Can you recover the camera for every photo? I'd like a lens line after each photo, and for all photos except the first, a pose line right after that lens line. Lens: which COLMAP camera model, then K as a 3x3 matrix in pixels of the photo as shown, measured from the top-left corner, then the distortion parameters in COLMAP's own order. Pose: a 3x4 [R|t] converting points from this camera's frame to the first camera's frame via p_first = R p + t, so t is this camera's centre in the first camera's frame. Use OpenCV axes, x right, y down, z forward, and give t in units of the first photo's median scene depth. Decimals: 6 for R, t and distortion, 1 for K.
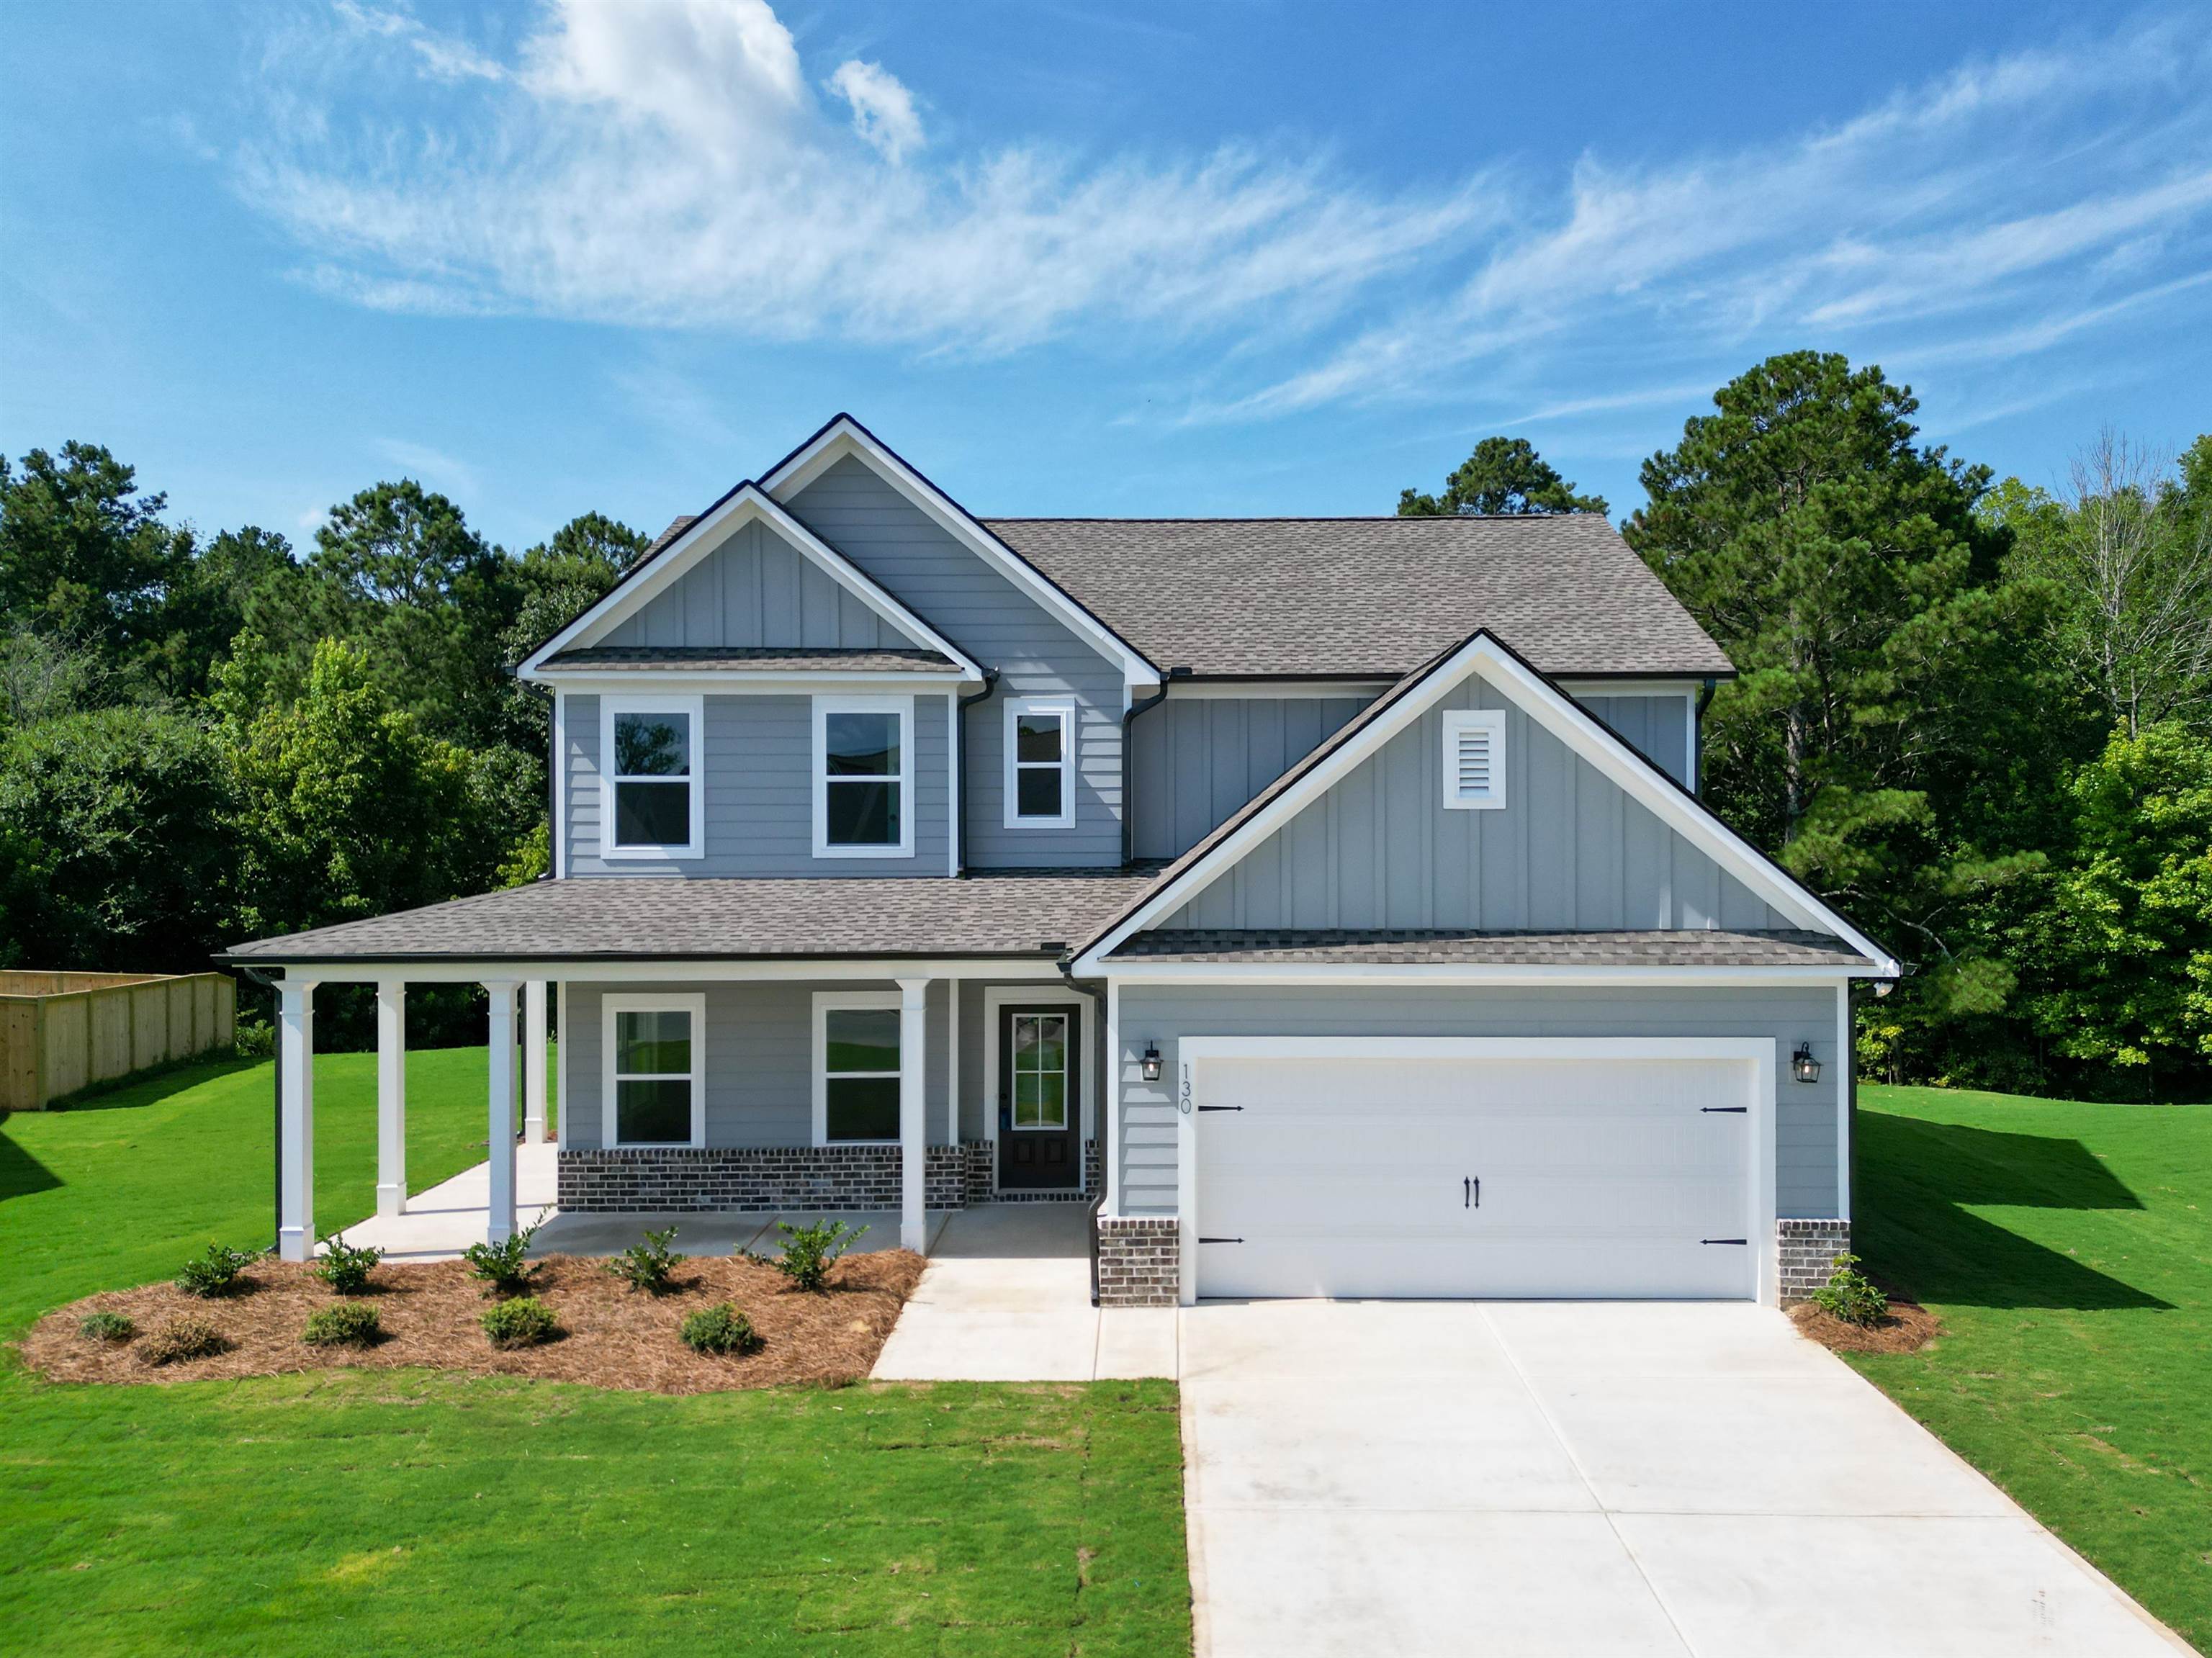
lens RADIAL K [[1653.0, 0, 1167.7], [0, 1653.0, 836.0], [0, 0, 1]] dist [0.063747, -0.059432]
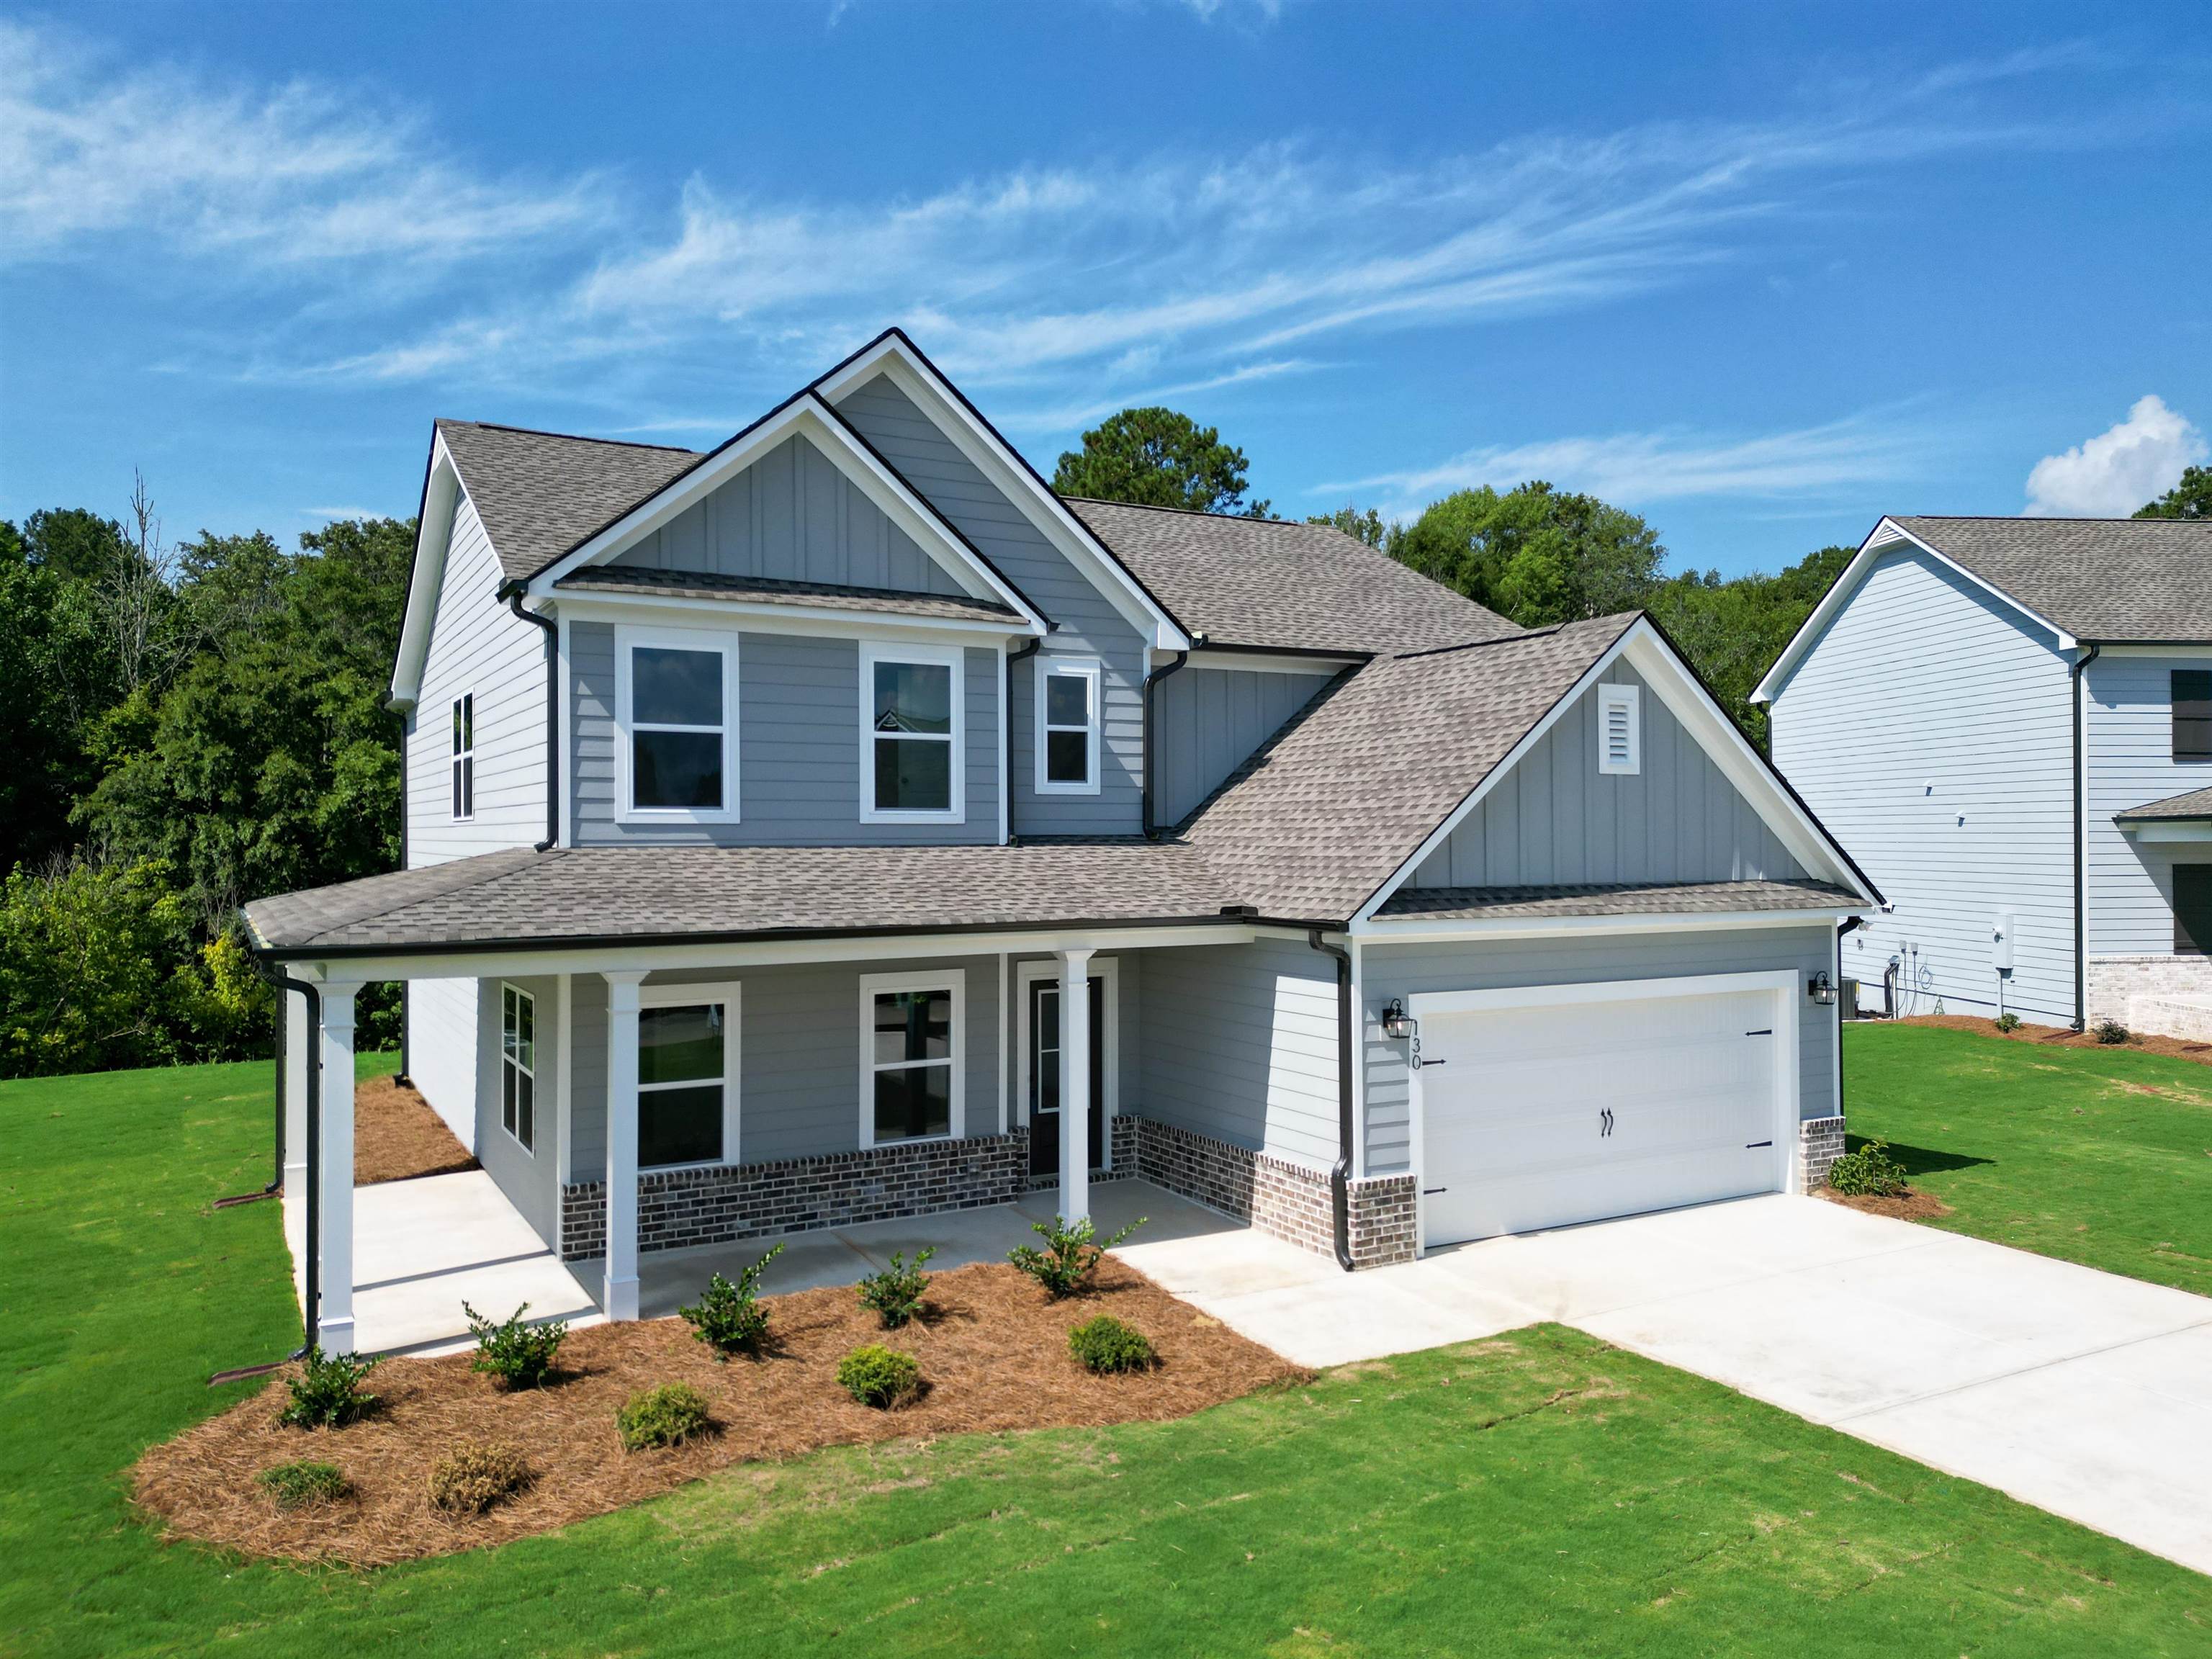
lens RADIAL K [[1566.3, 0, 1118.1], [0, 1566.3, 821.2], [0, 0, 1]] dist [0.067682, -0.061151]
pose [[0.871676, 0.004474, 0.490061, -0.507086], [0.000627, 0.999947, -0.010243, 0.020782], [-0.490081, 0.009236, 0.871628, 0.201918]]
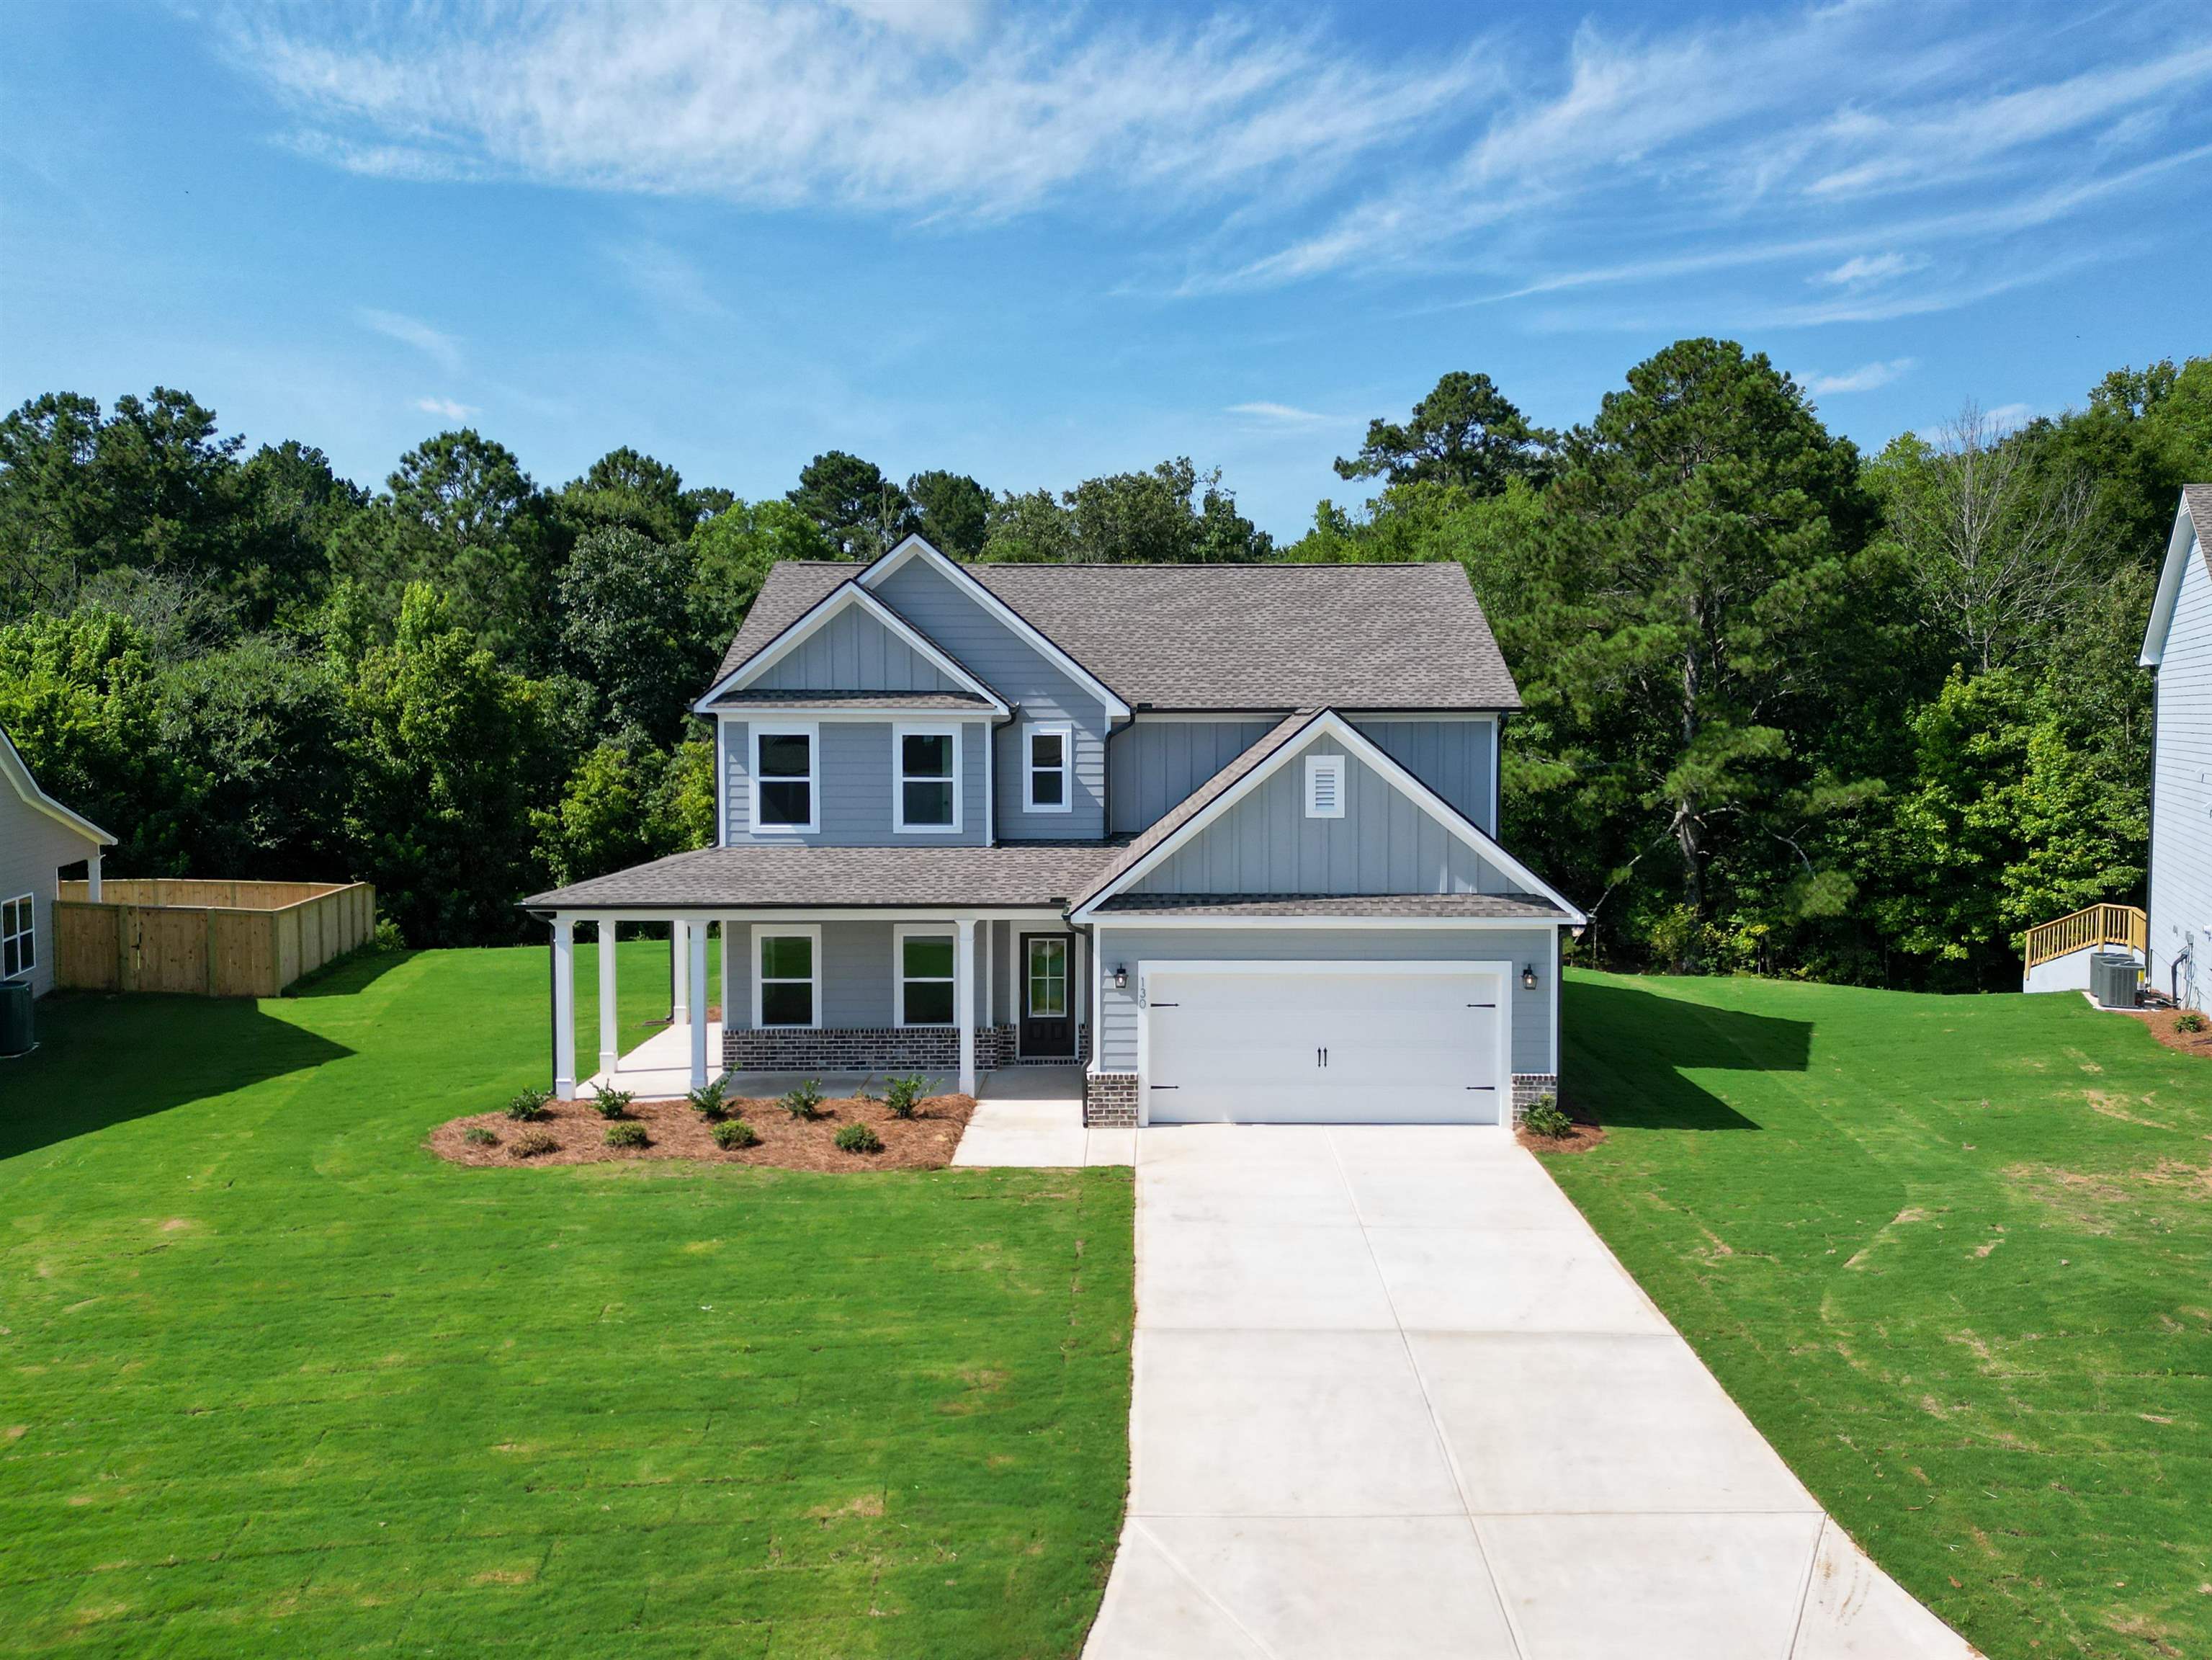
lens RADIAL K [[1663.8, 0, 1169.1], [0, 1663.8, 791.5], [0, 0, 1]] dist [0.078286, -0.091092]
pose [[0.999979, 0.002417, 0.006018, 0.021638], [-0.002698, 0.998887, 0.047089, -0.094254], [-0.005898, -0.047104, 0.998873, -0.479667]]
